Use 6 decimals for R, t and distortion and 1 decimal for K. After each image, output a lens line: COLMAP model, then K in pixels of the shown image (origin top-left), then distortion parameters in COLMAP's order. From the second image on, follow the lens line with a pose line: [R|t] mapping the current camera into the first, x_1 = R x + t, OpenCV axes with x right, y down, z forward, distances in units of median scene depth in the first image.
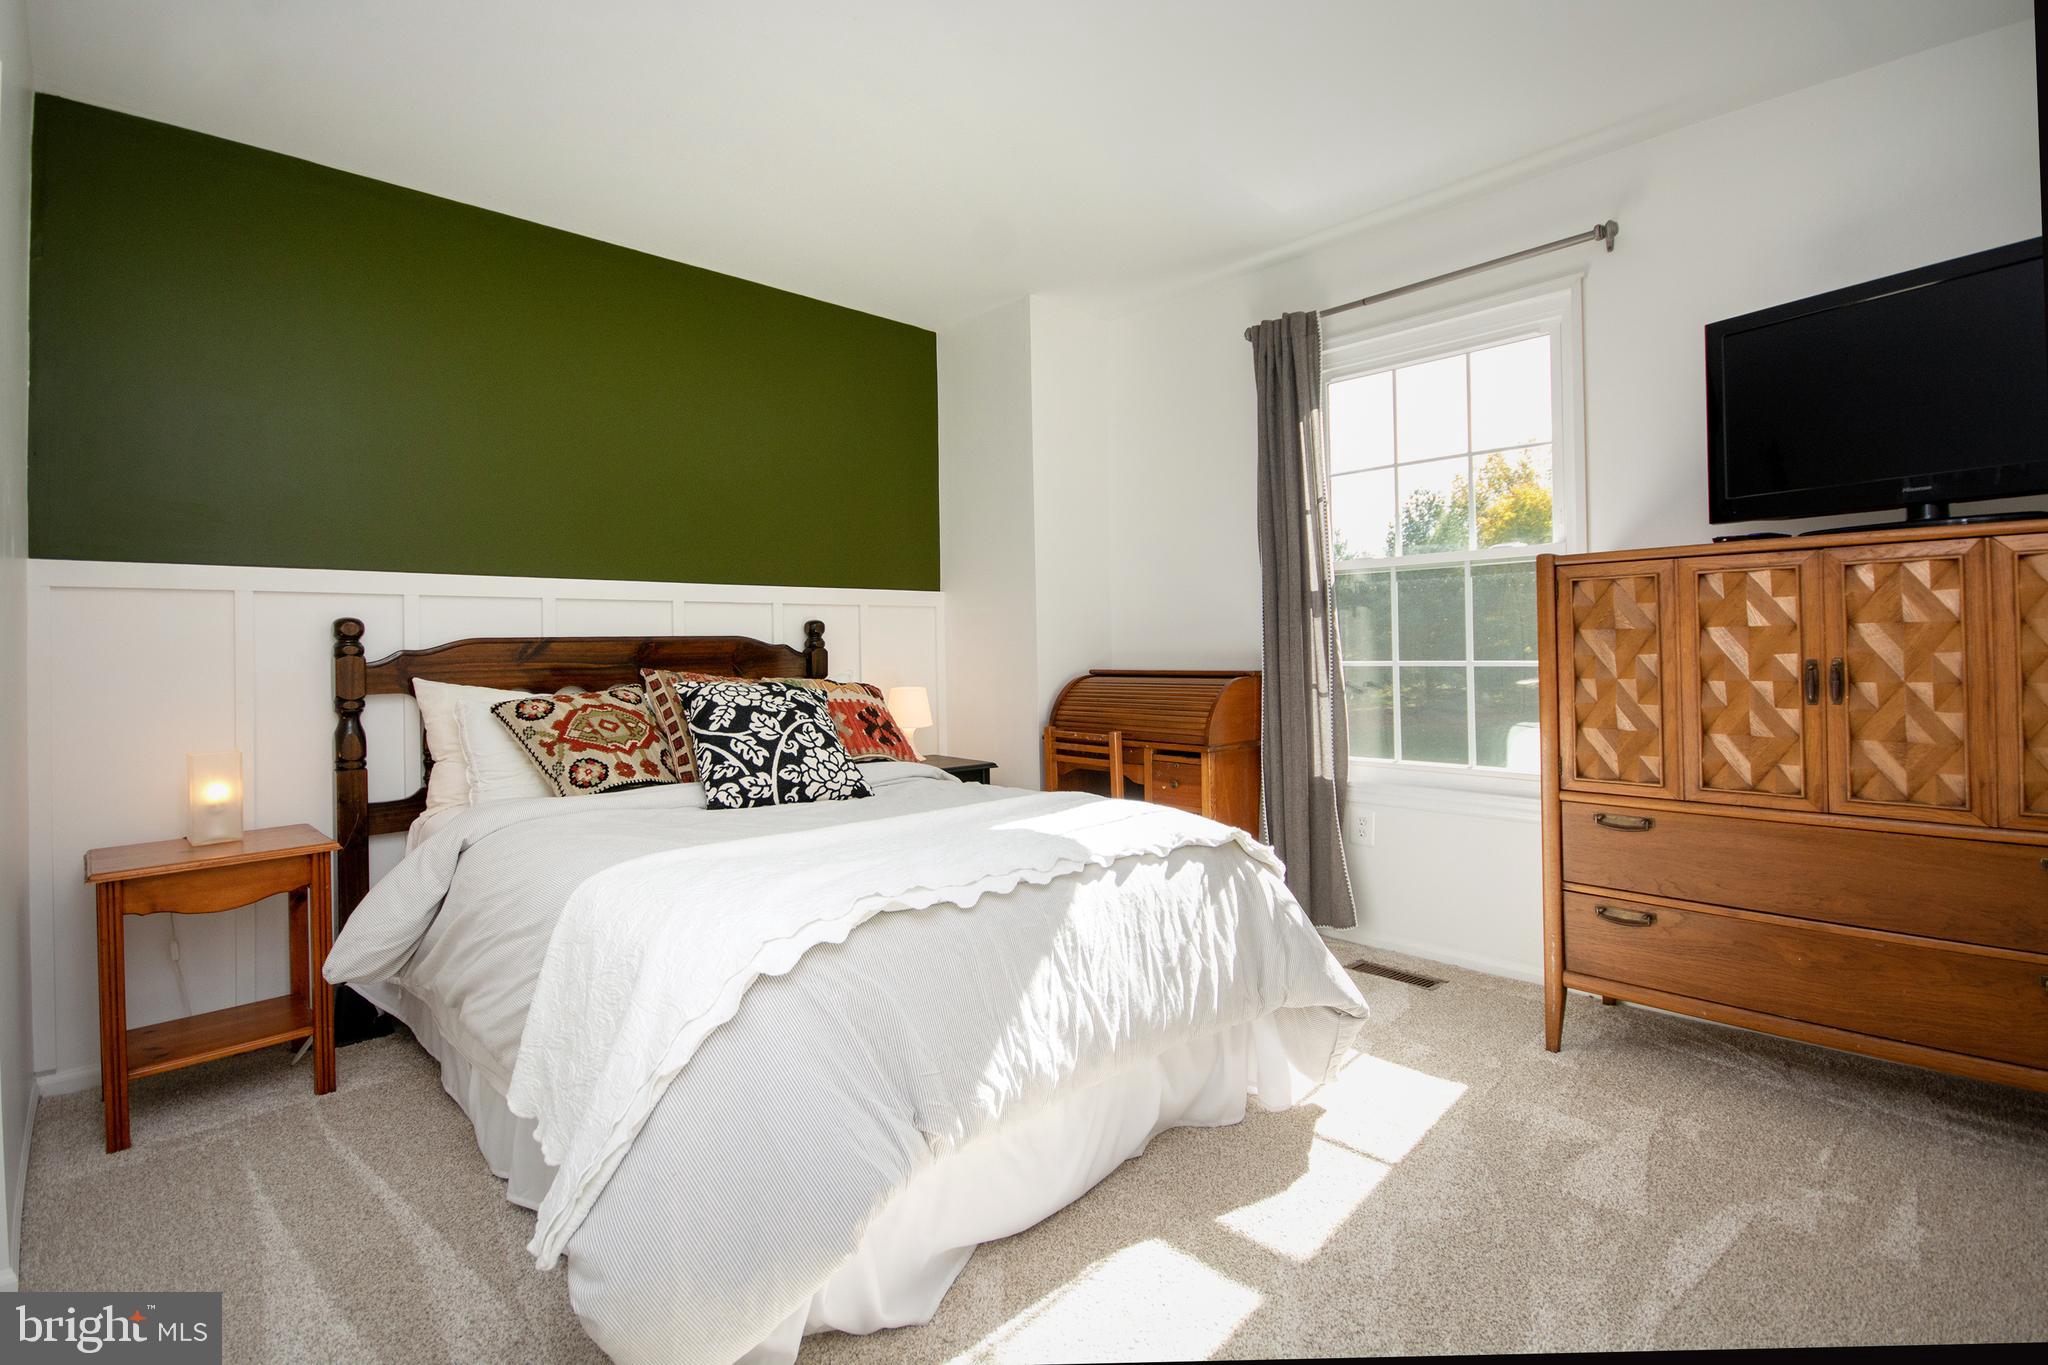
lens RADIAL K [[938.5, 0, 1019.2], [0, 938.5, 632.1], [0, 0, 1]] dist [0.000922, 0.000034]
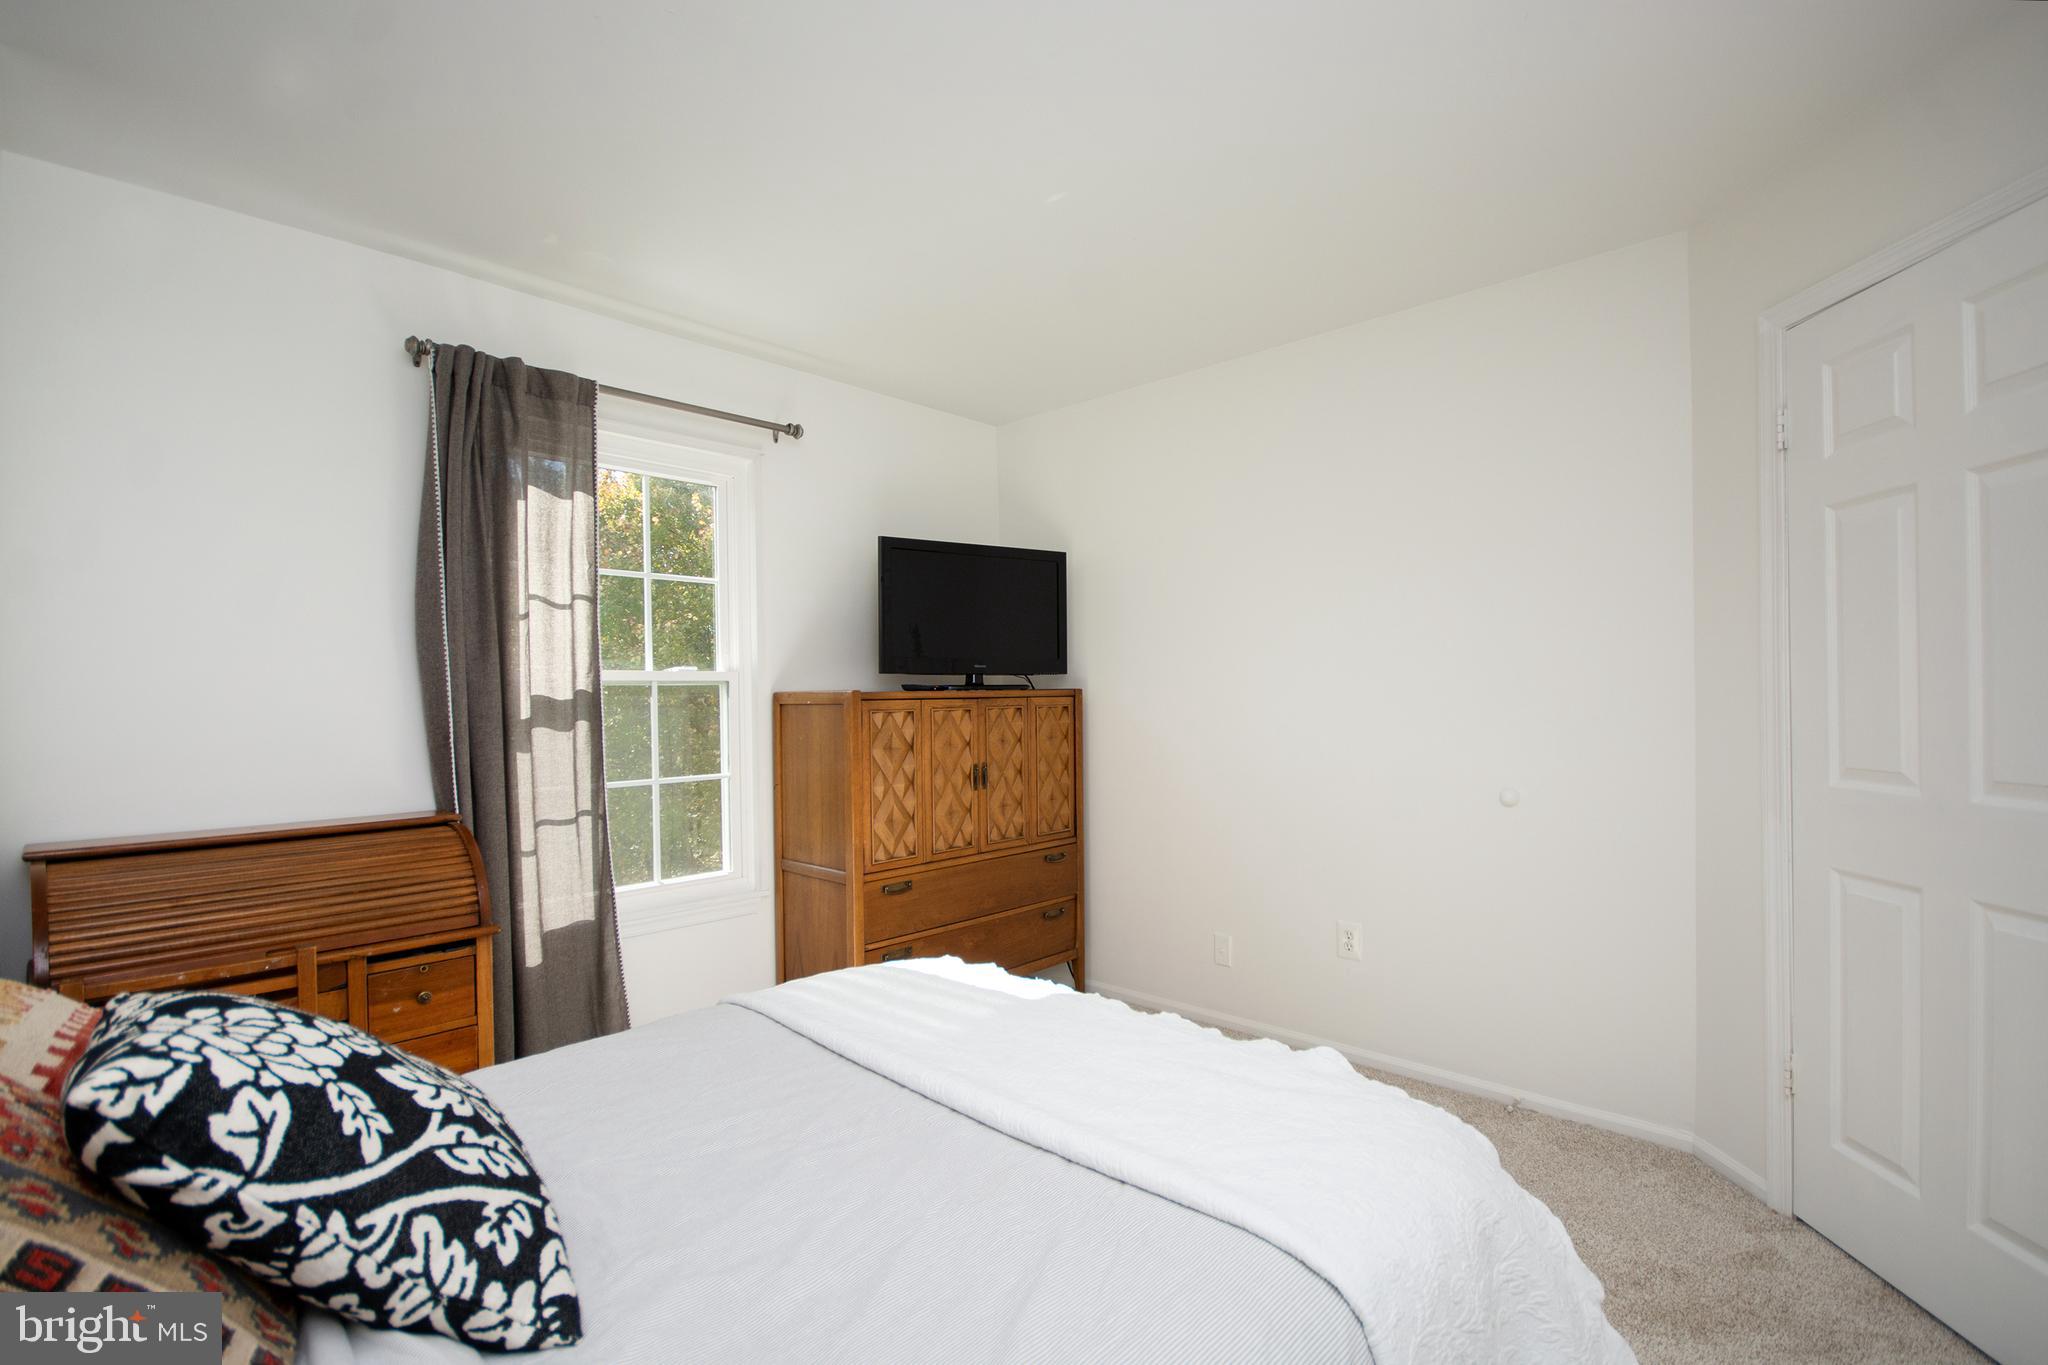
lens RADIAL K [[918.1, 0, 1033.4], [0, 918.1, 684.6], [0, 0, 1]] dist [0.001927, -0.006217]
pose [[-0.038517, 0.027786, 0.998872, -0.664708], [-0.001930, 0.999609, -0.027881, -0.054817], [-0.999256, -0.003001, -0.038449, 0.781125]]
